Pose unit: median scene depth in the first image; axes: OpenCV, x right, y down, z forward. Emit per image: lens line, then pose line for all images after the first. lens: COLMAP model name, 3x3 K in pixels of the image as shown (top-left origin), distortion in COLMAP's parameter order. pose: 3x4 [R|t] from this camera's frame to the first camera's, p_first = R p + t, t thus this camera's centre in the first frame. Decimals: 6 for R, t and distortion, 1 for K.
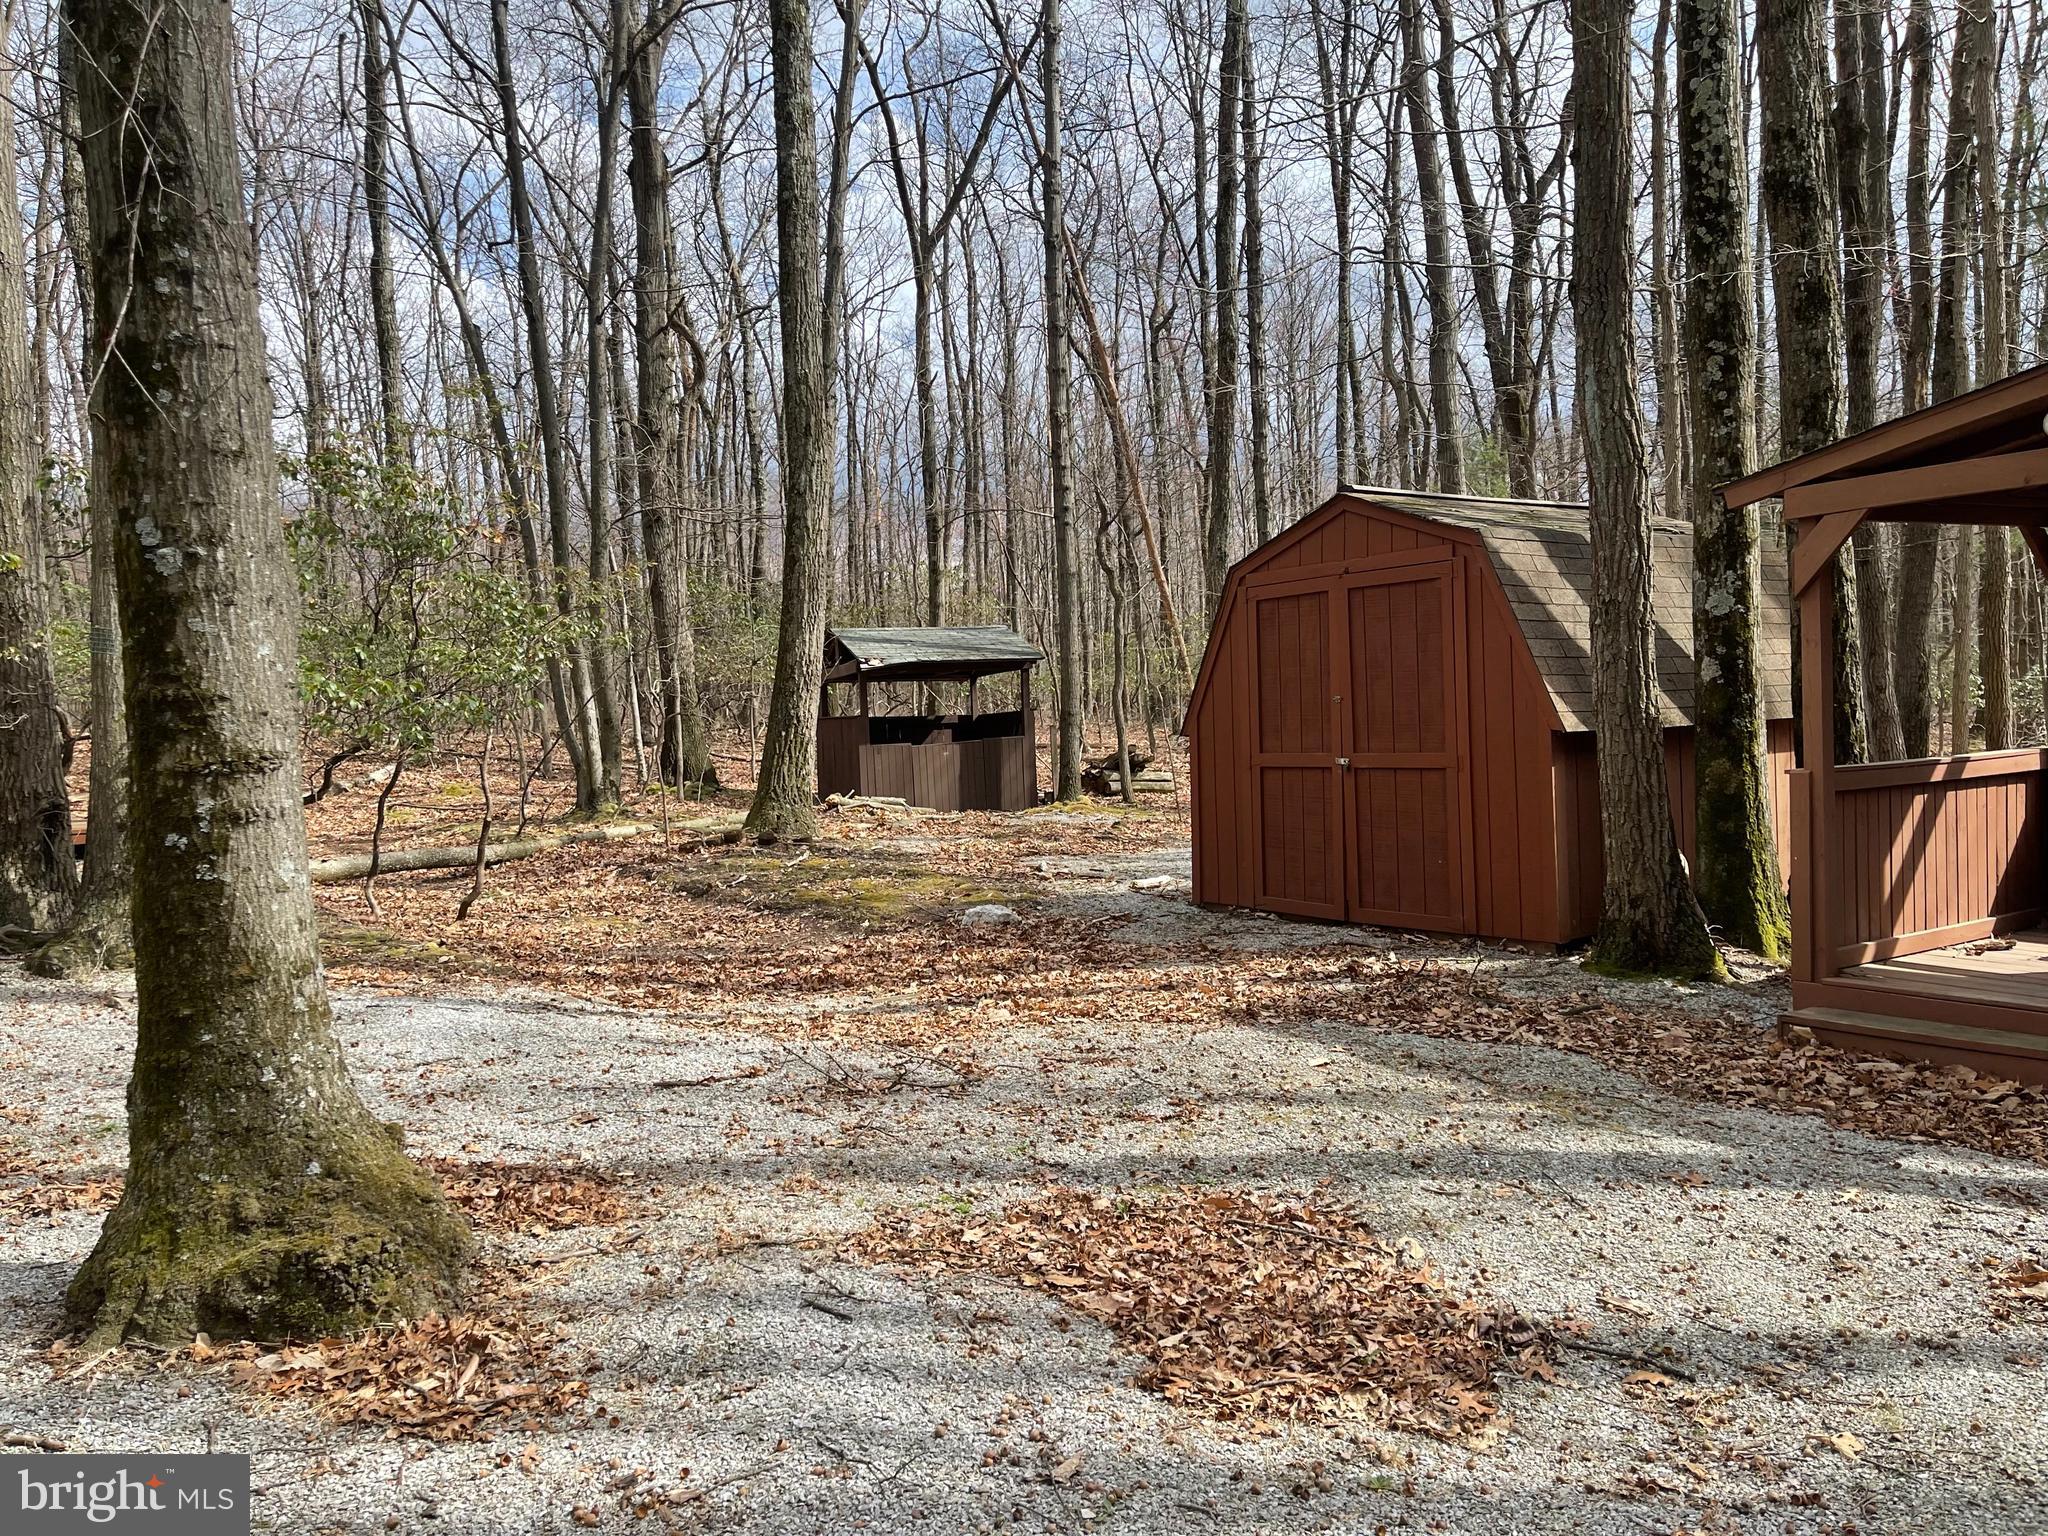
lens RADIAL K [[1549.5, 0, 1021.5], [0, 1549.5, 776.1], [0, 0, 1]] dist [0.076201, -0.100318]
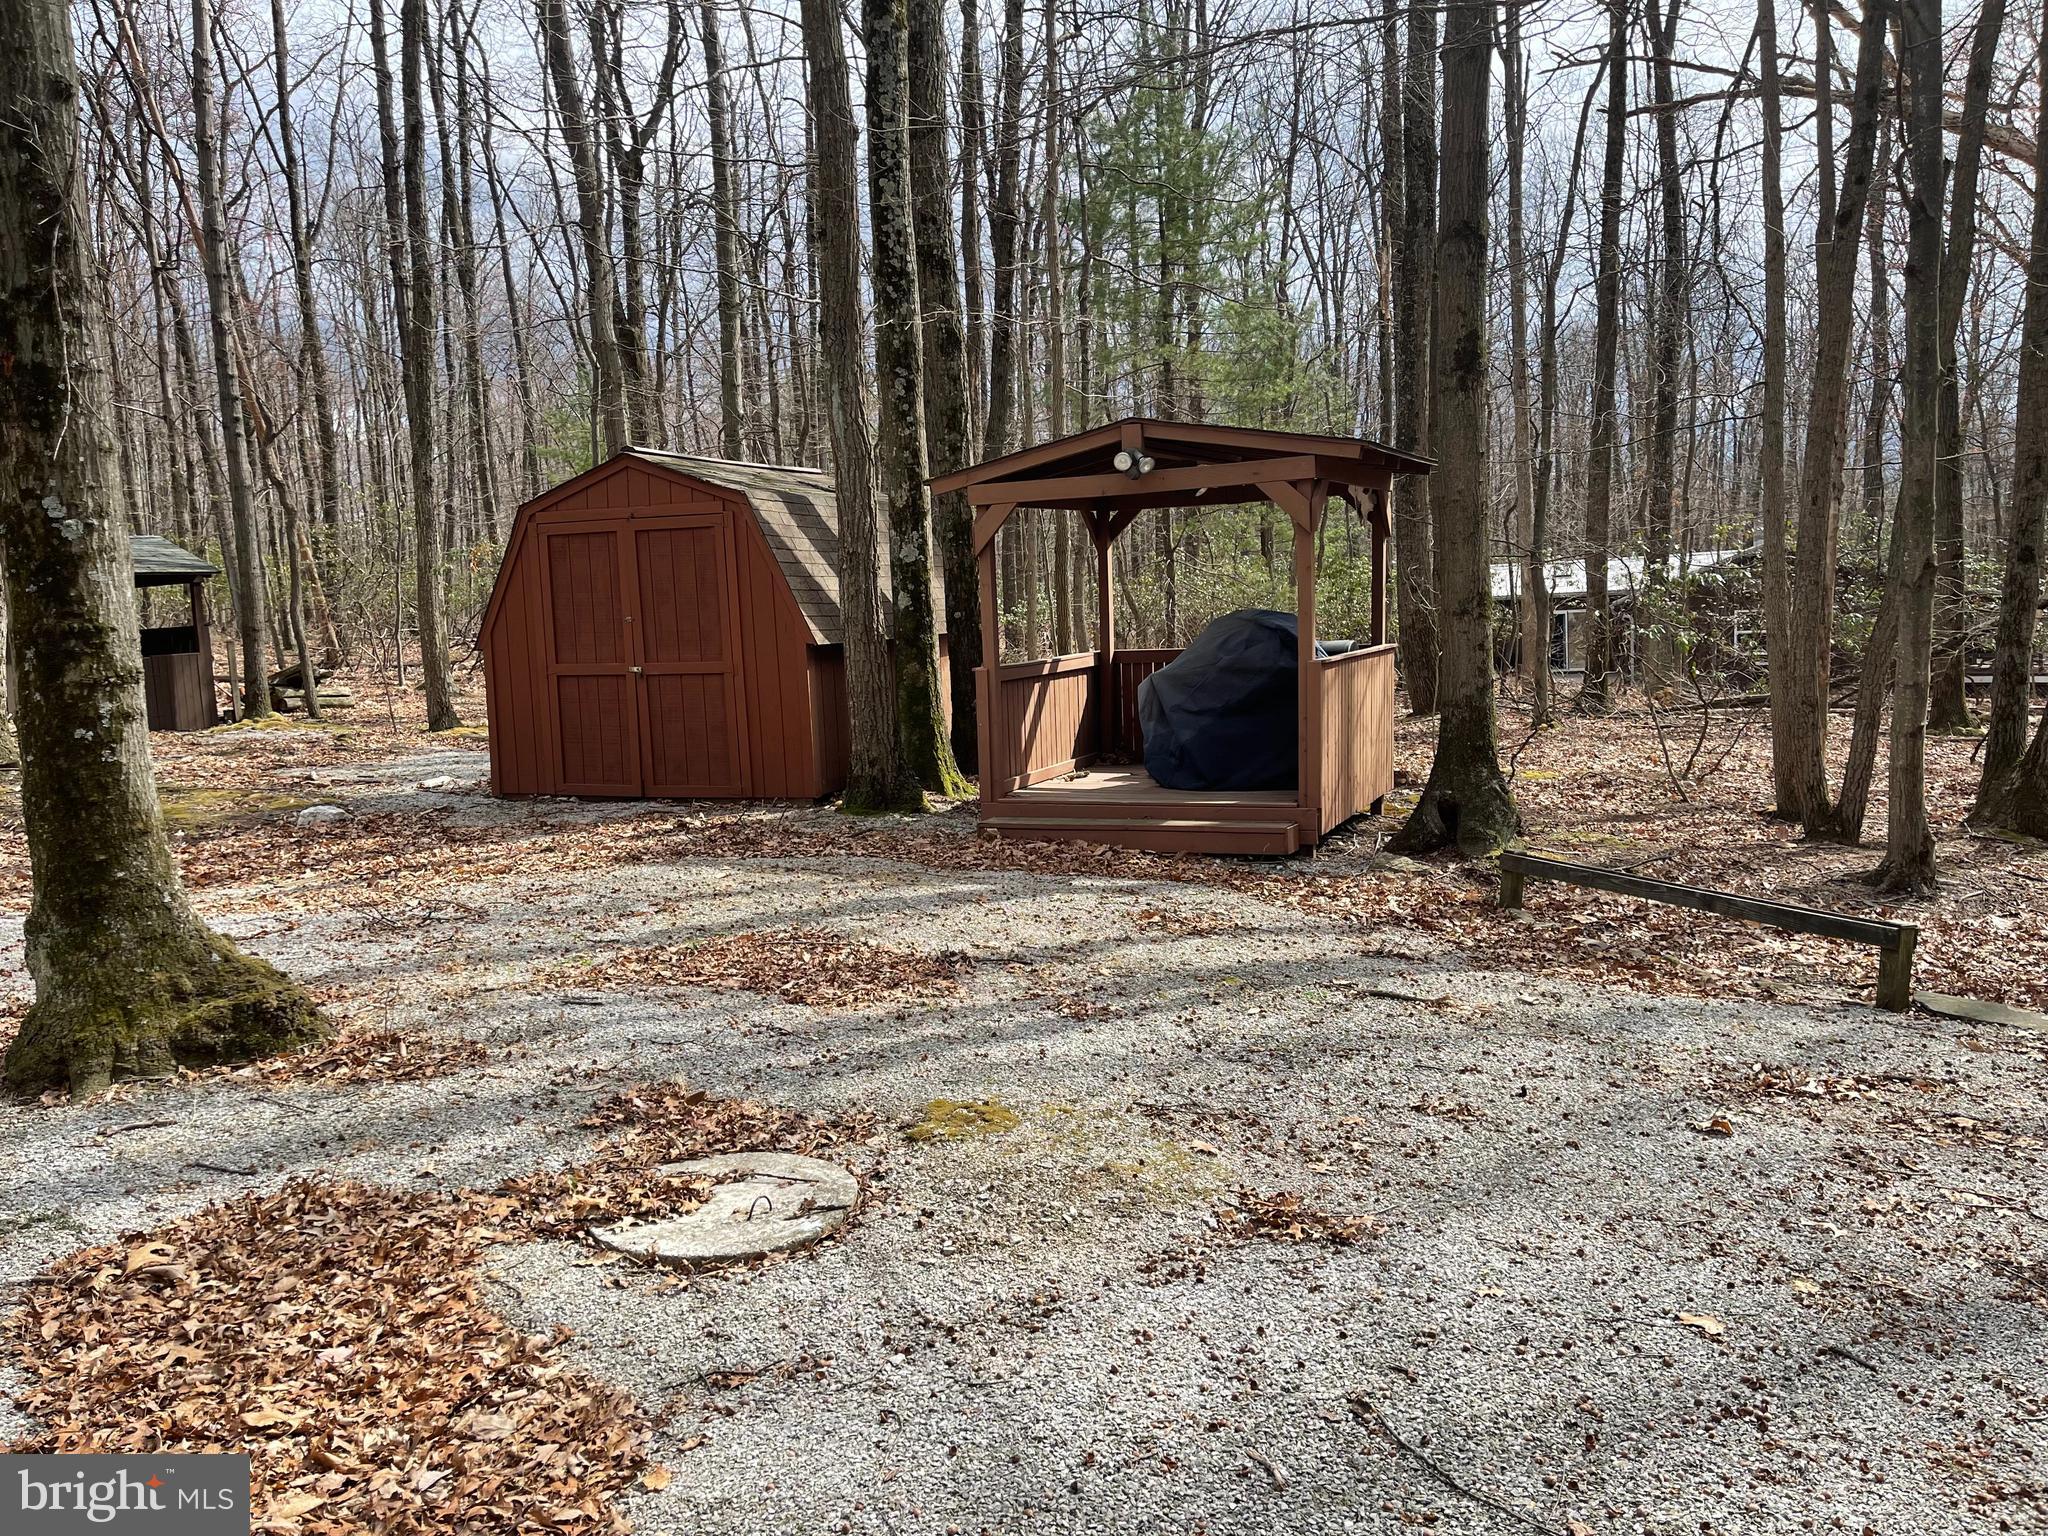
lens RADIAL K [[1549.5, 0, 1038.7], [0, 1549.5, 784.2], [0, 0, 1]] dist [0.076201, -0.100318]
pose [[0.829480, -0.060588, 0.555240, -0.350400], [0.026588, 0.997255, 0.069100, 0.006954], [-0.557903, -0.042555, 0.828814, -0.346409]]
